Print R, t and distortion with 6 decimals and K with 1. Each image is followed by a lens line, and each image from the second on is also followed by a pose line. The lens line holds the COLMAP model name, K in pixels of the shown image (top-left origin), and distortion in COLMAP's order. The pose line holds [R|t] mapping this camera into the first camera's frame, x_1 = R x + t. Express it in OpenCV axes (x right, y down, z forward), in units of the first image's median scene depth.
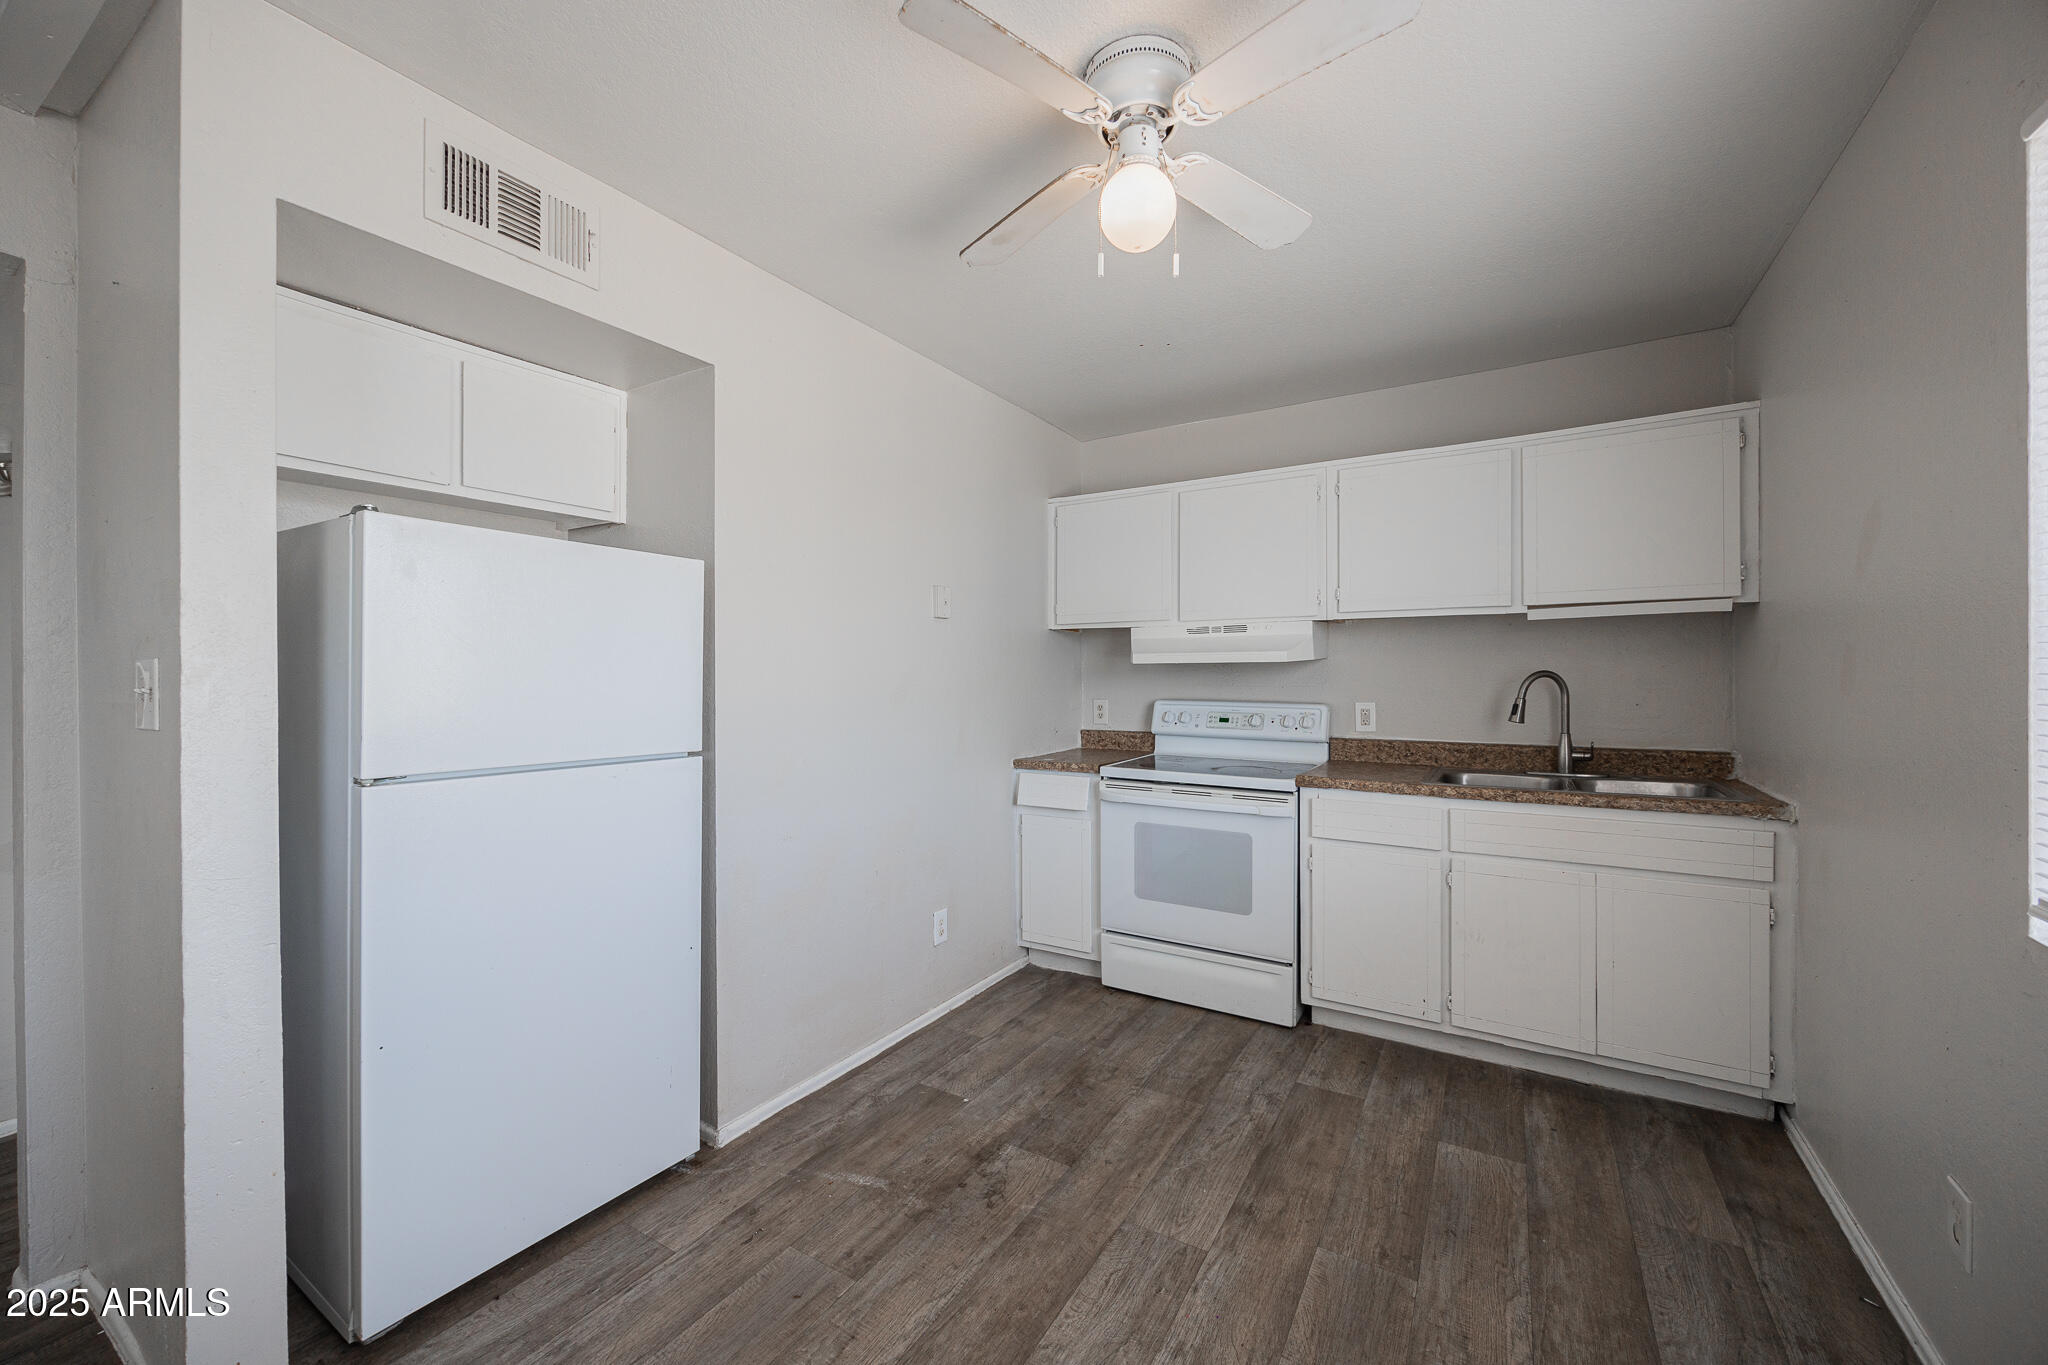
lens RADIAL K [[832.3, 0, 1020.7], [0, 832.3, 686.6], [0, 0, 1]] dist [-0.001413, 0.000226]
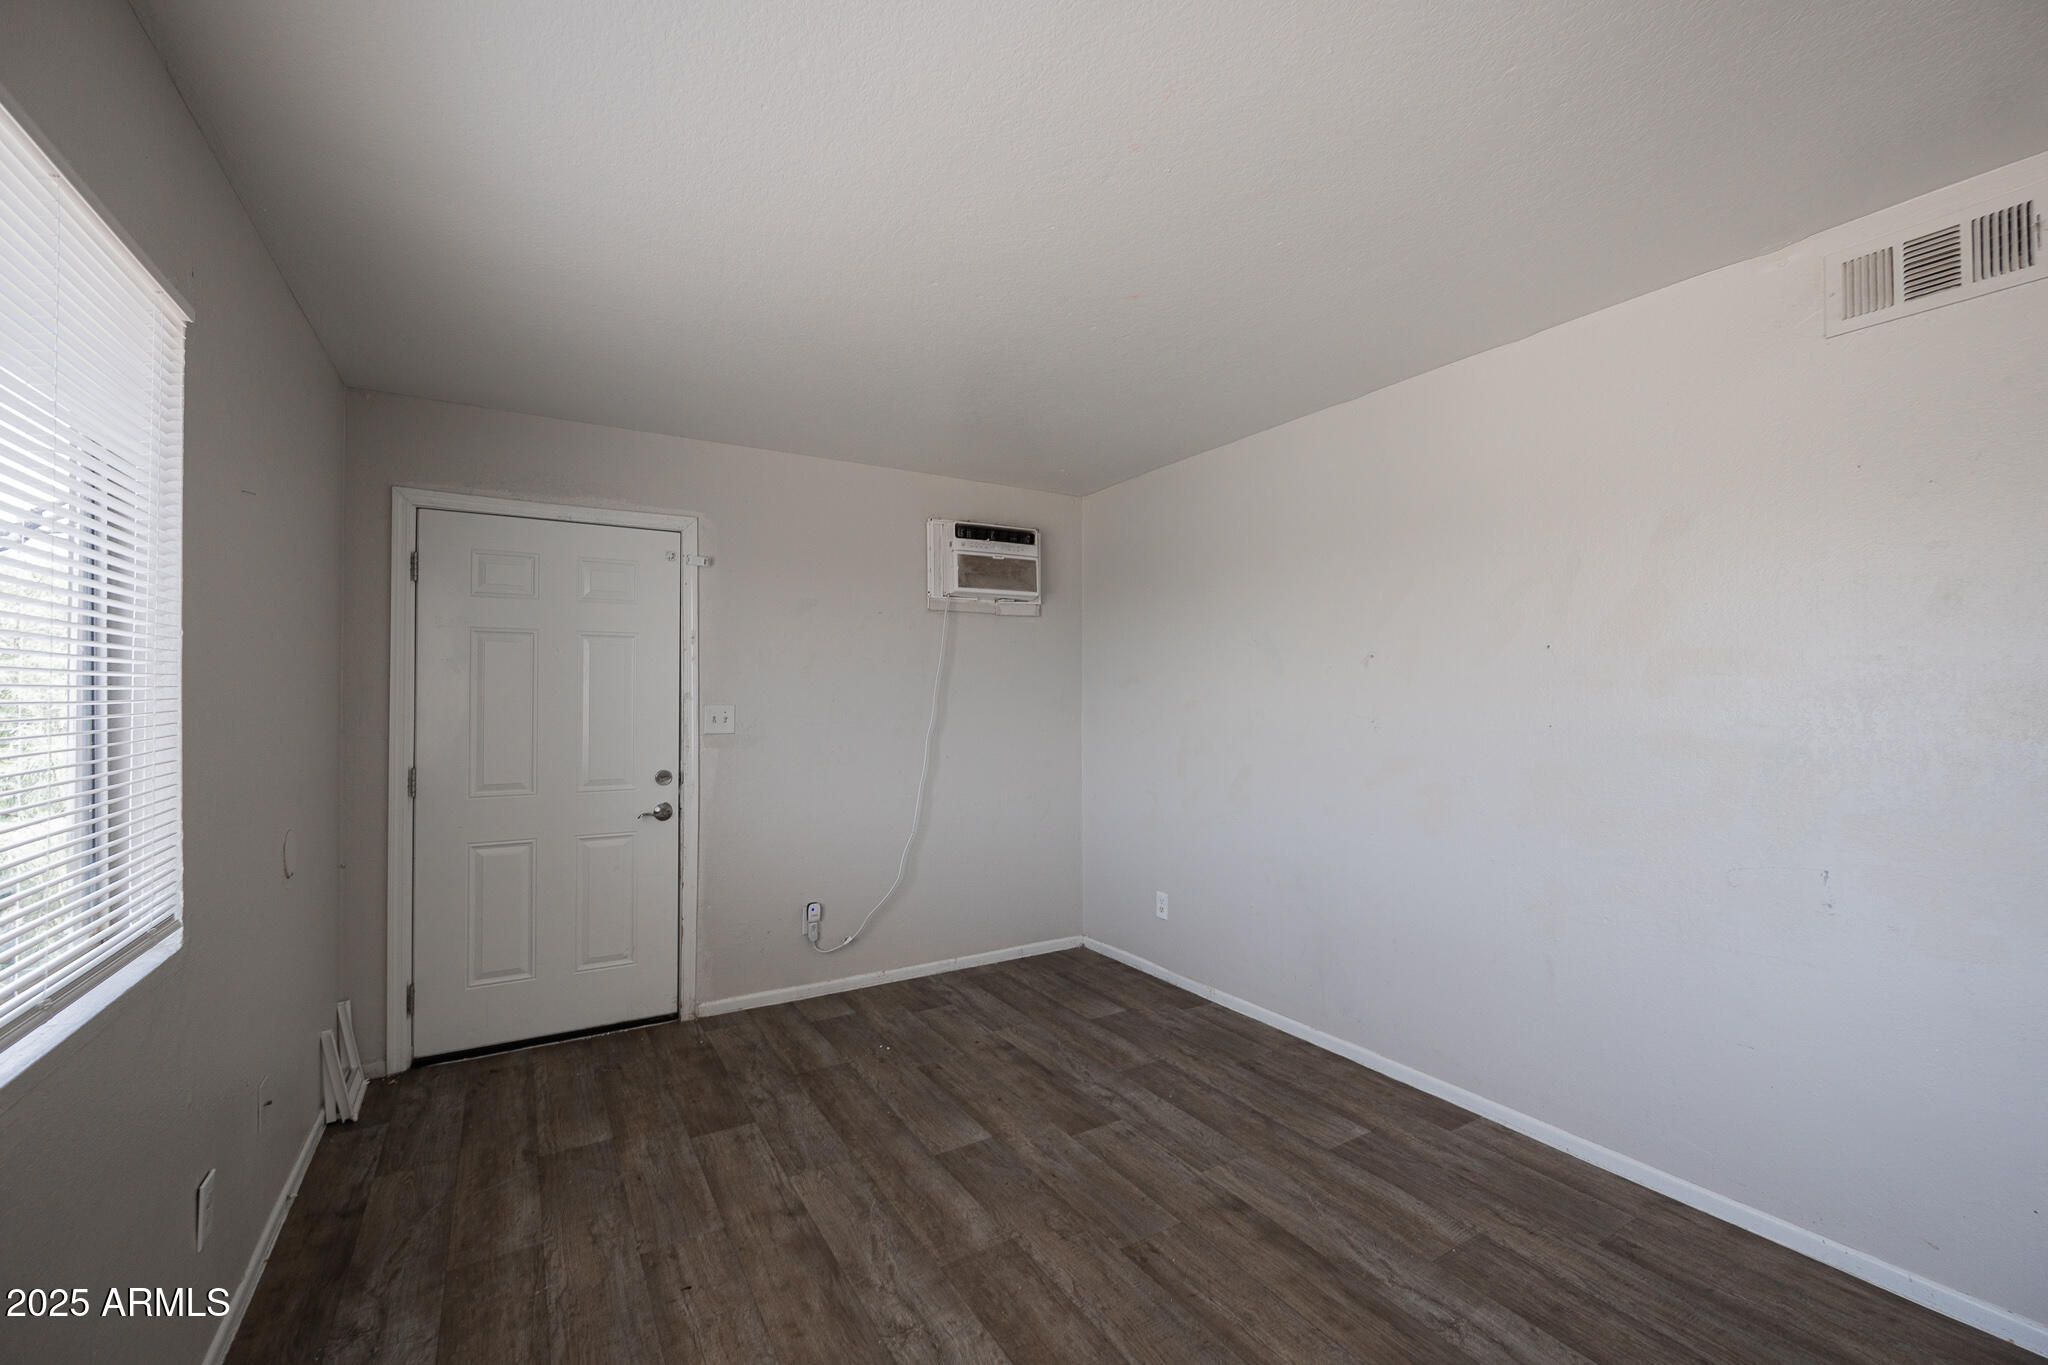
lens RADIAL K [[865.3, 0, 1024.0], [0, 865.3, 682.5], [0, 0, 1]] dist [0.000788, 0.000415]
pose [[-0.482764, 0.002839, -0.875746, 1.042982], [0.005317, 0.999986, 0.000310, -0.081730], [0.875734, -0.004507, -0.482773, 1.676284]]
